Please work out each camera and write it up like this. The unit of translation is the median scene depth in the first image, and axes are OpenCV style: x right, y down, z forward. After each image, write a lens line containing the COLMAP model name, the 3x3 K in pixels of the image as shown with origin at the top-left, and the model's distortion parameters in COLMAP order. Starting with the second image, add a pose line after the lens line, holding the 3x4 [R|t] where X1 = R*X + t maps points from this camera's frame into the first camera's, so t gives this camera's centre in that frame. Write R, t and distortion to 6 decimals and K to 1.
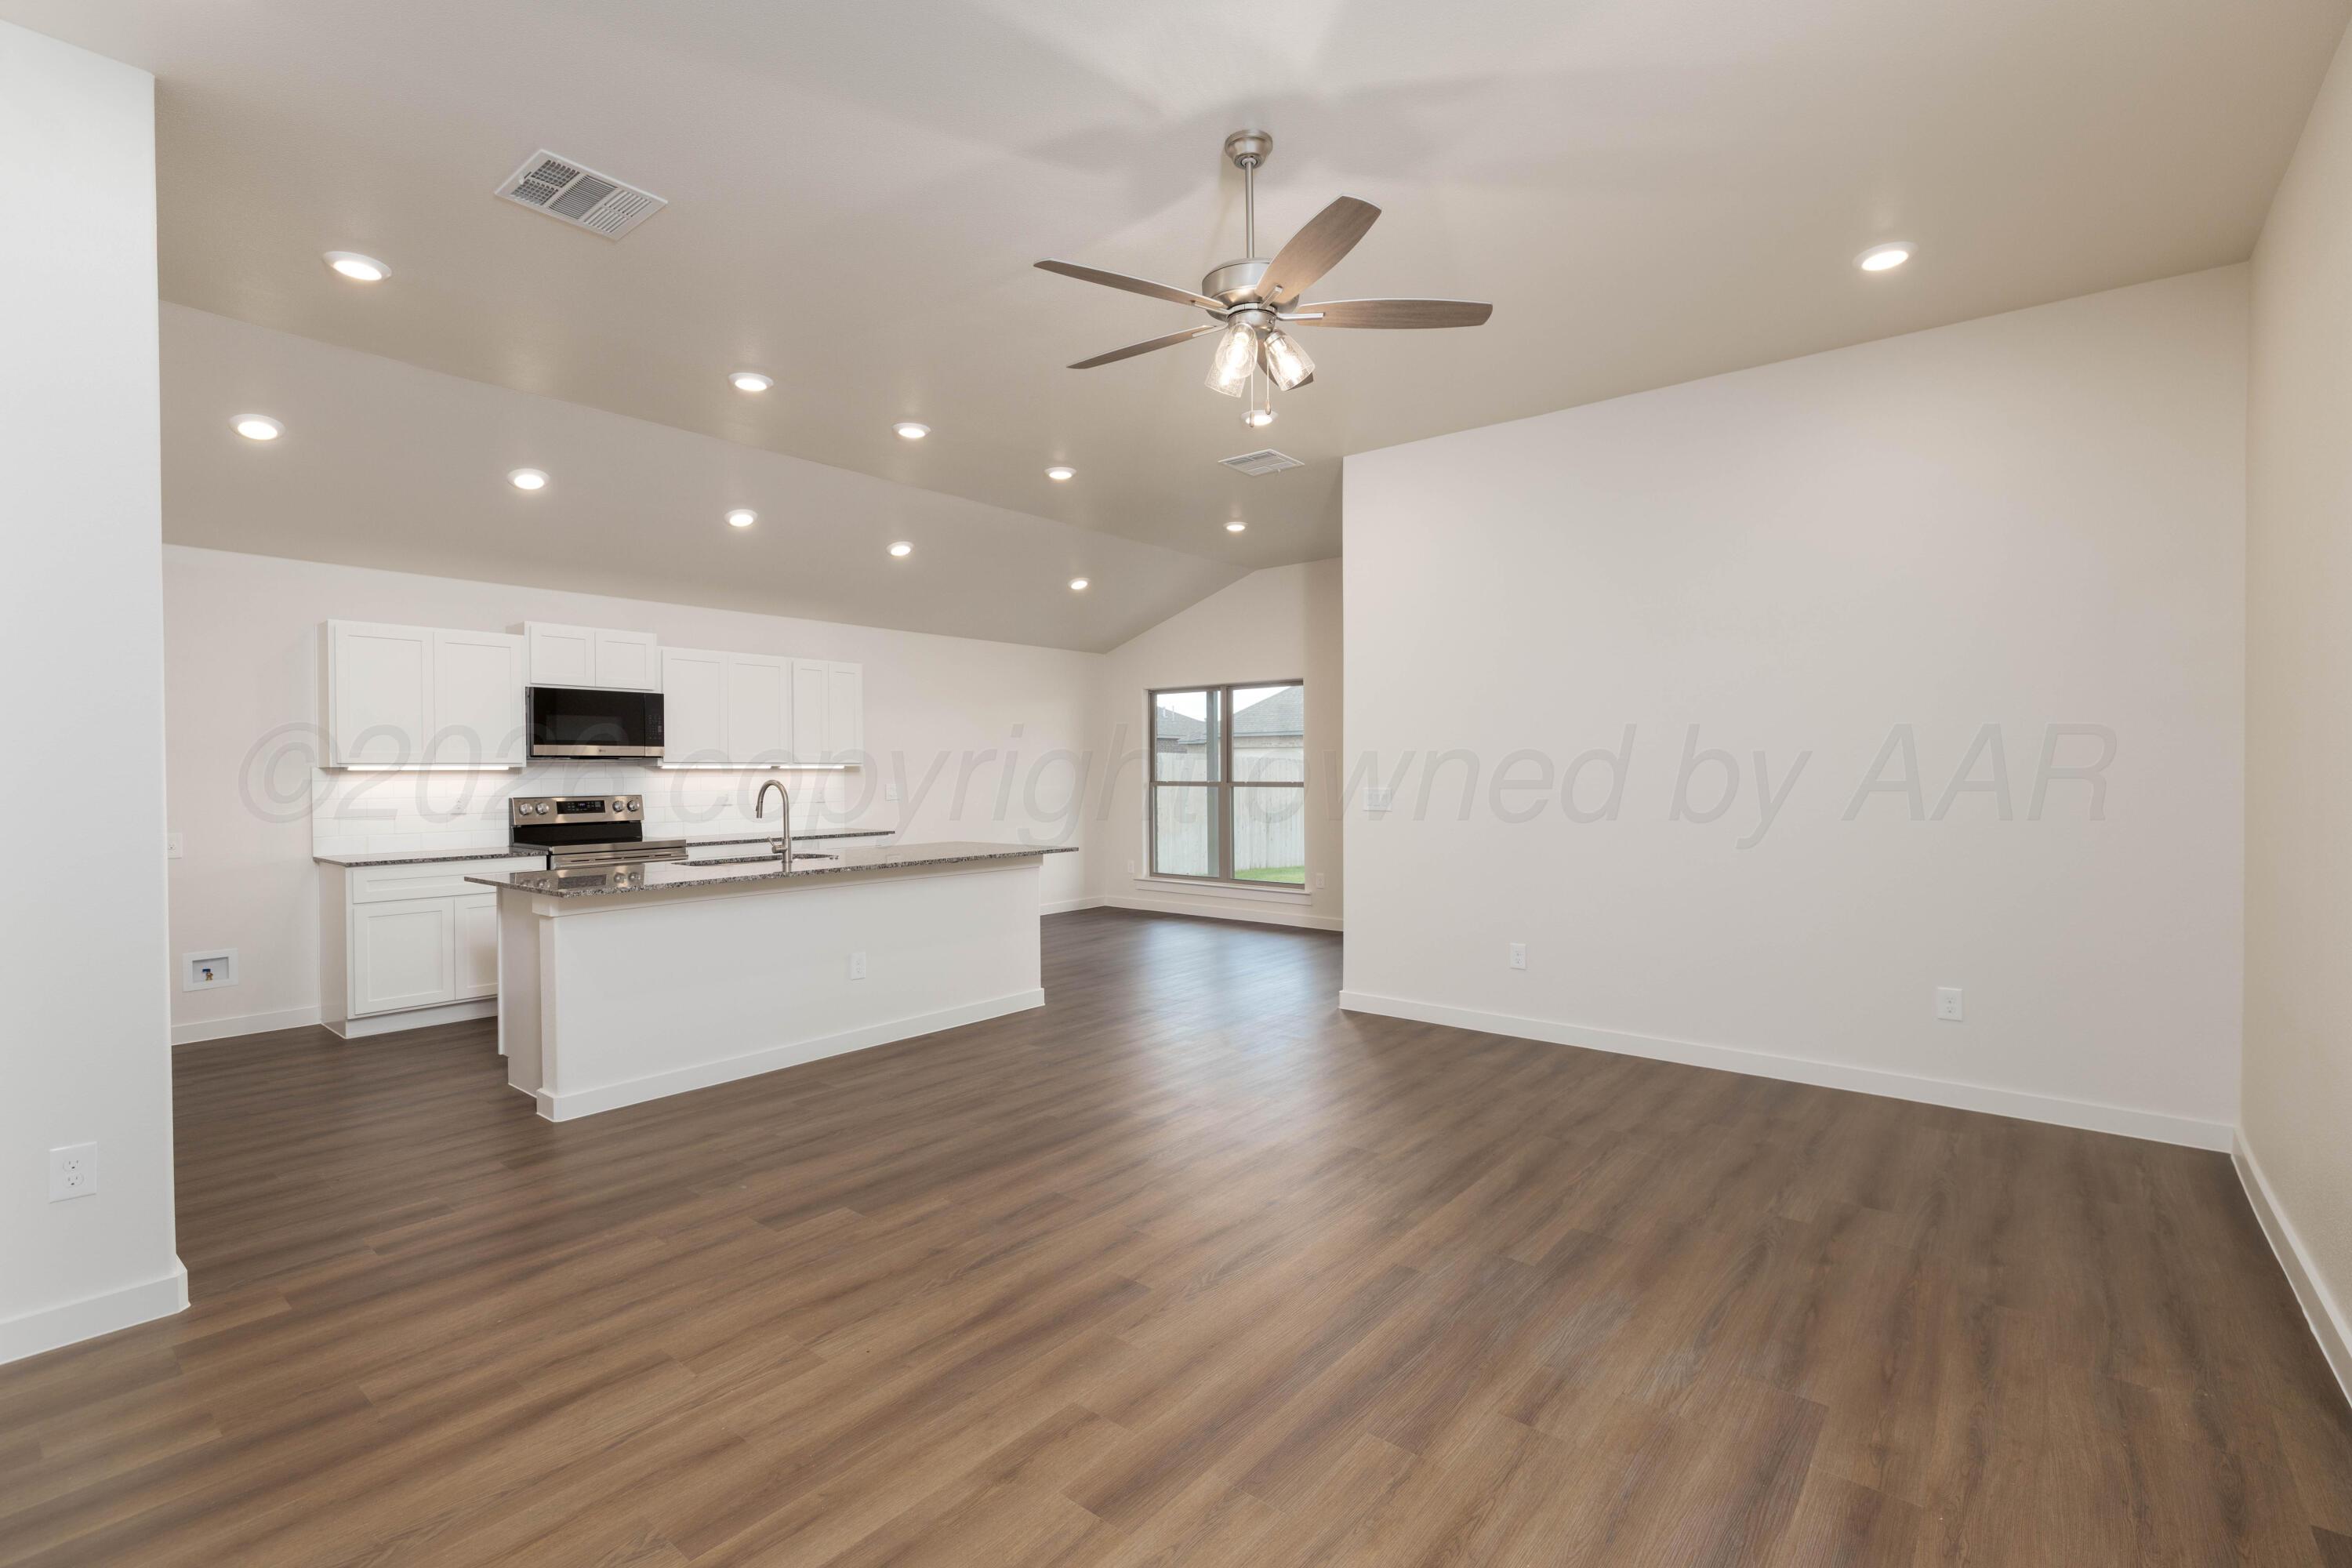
lens RADIAL K [[1081.9, 0, 1174.2], [0, 1081.9, 780.2], [0, 0, 1]] dist [-0.002665, 0.000037]
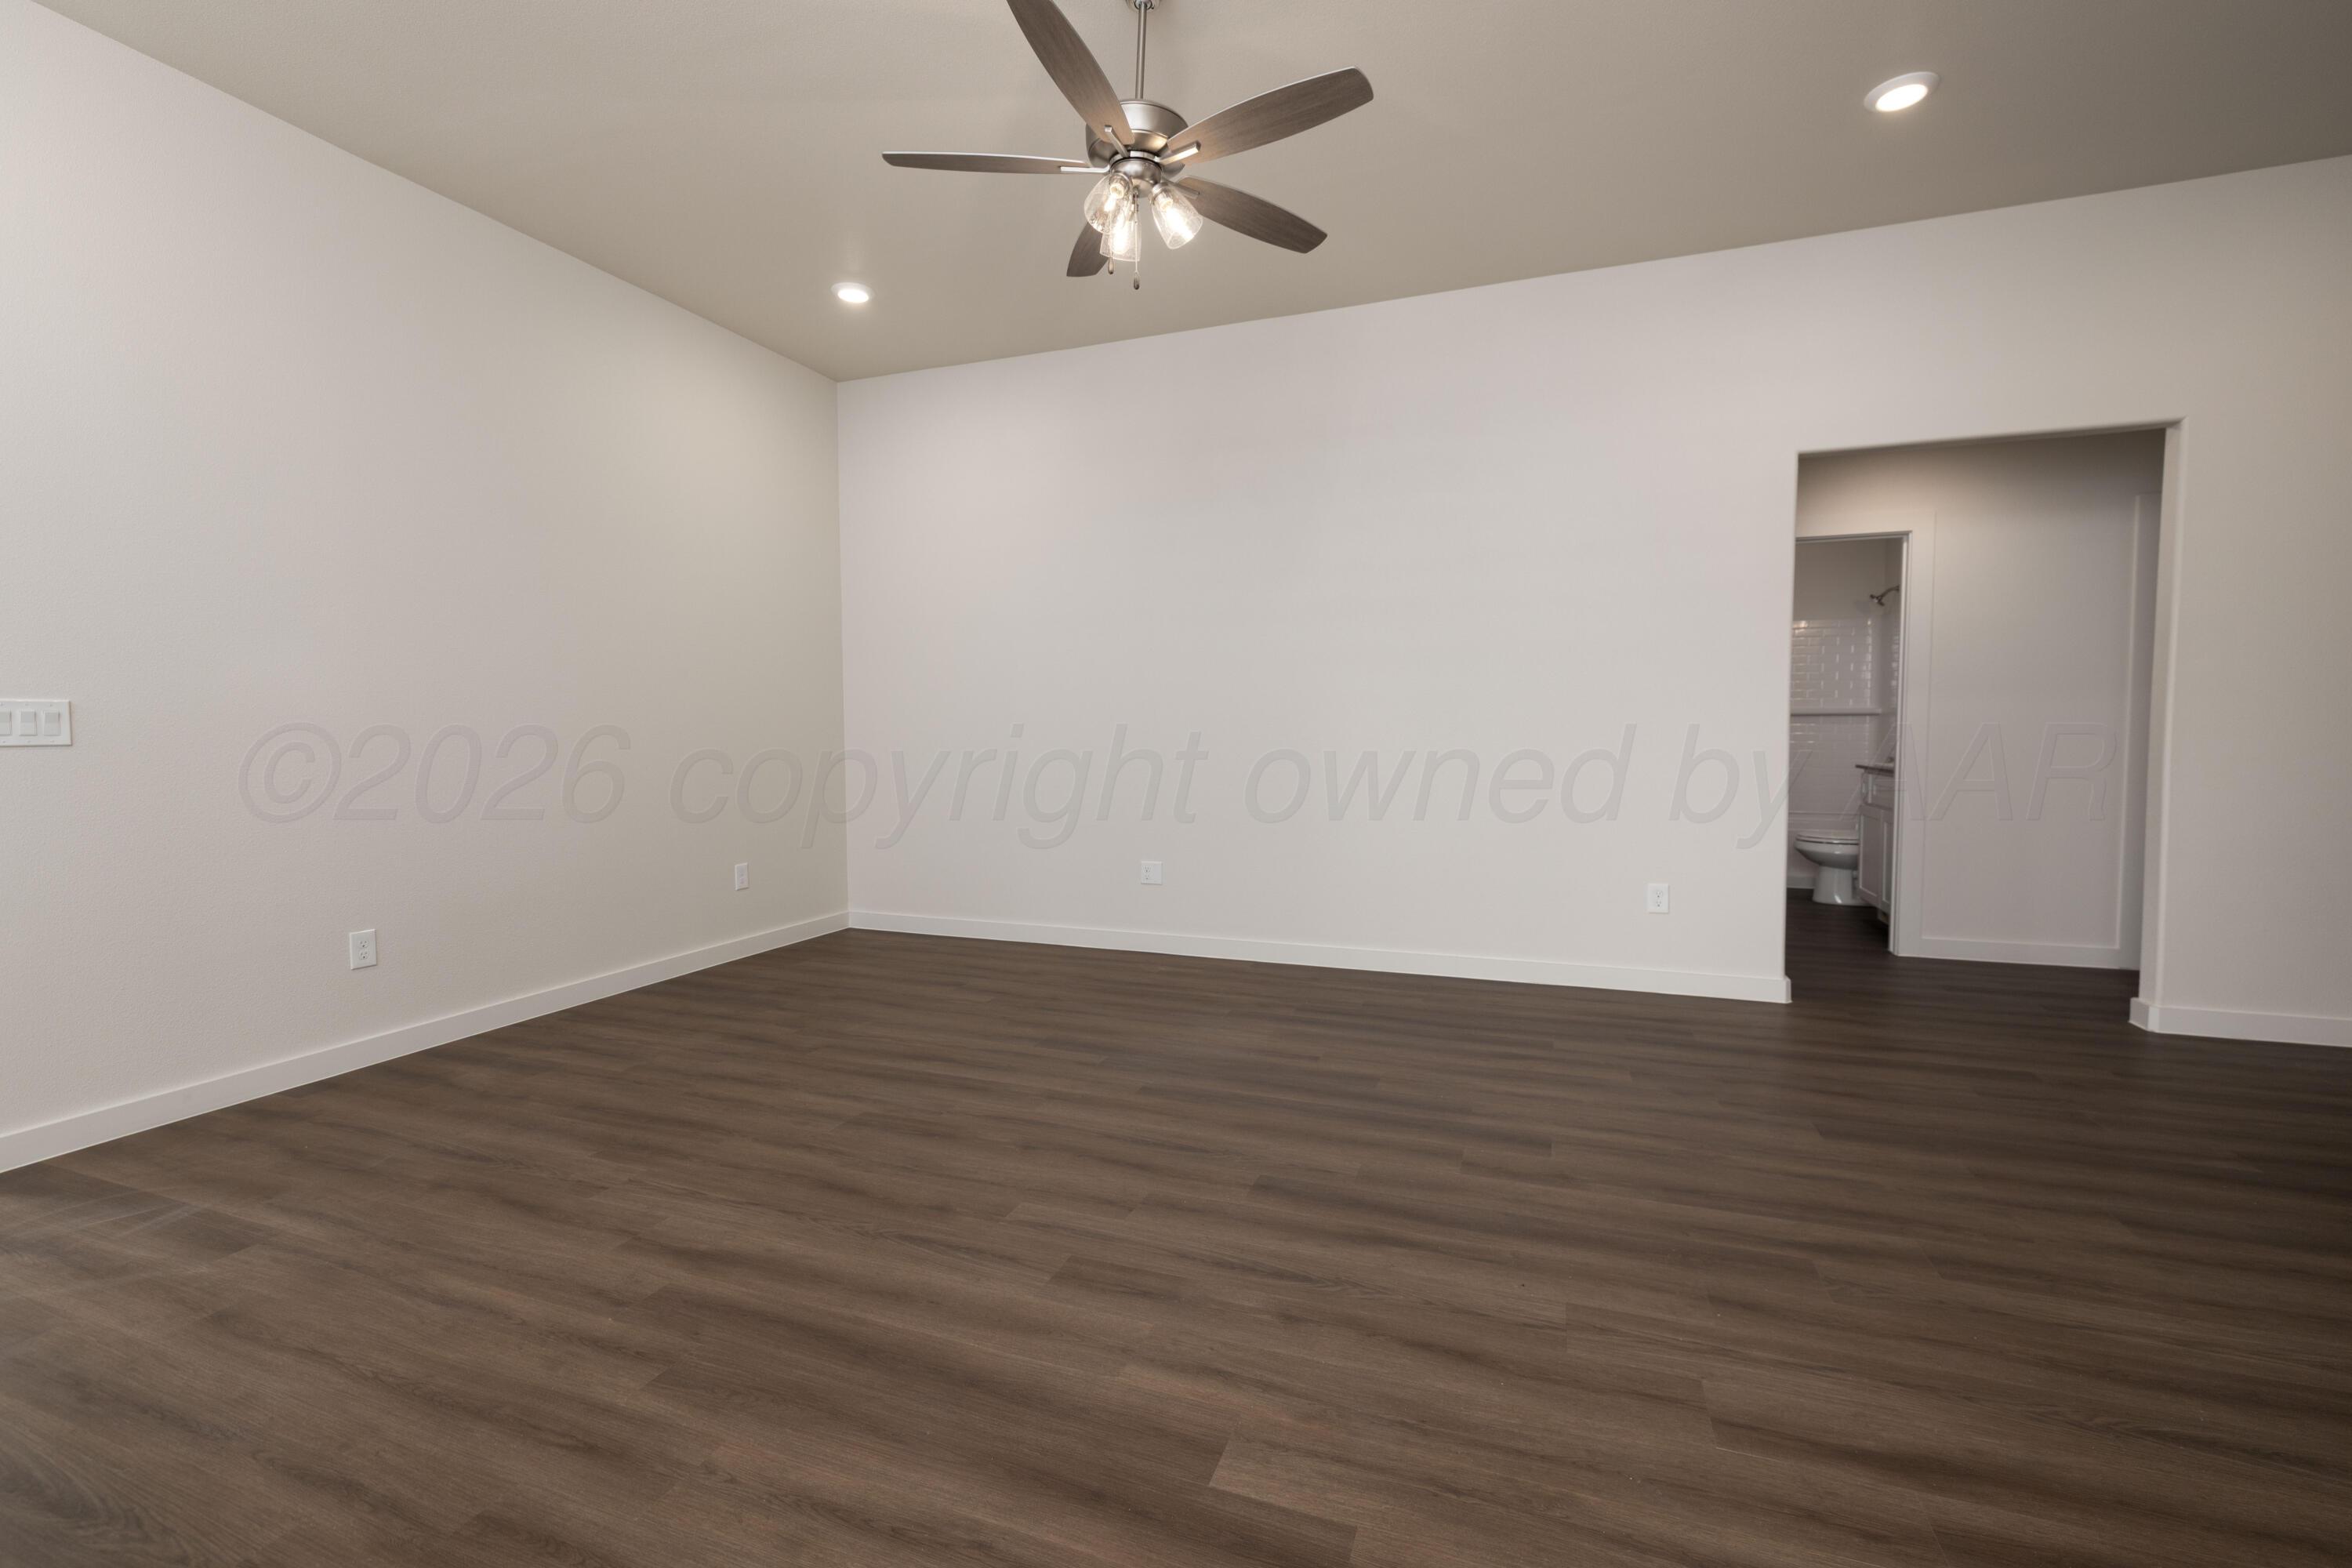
lens RADIAL K [[992.3, 0, 1172.3], [0, 992.3, 780.2], [0, 0, 1]] dist [0.013948, -0.000107]
pose [[-0.322617, -0.048023, 0.945311, -0.814508], [0.013067, 0.998391, 0.055180, 0.049608], [-0.946439, 0.030155, -0.321470, 1.305409]]
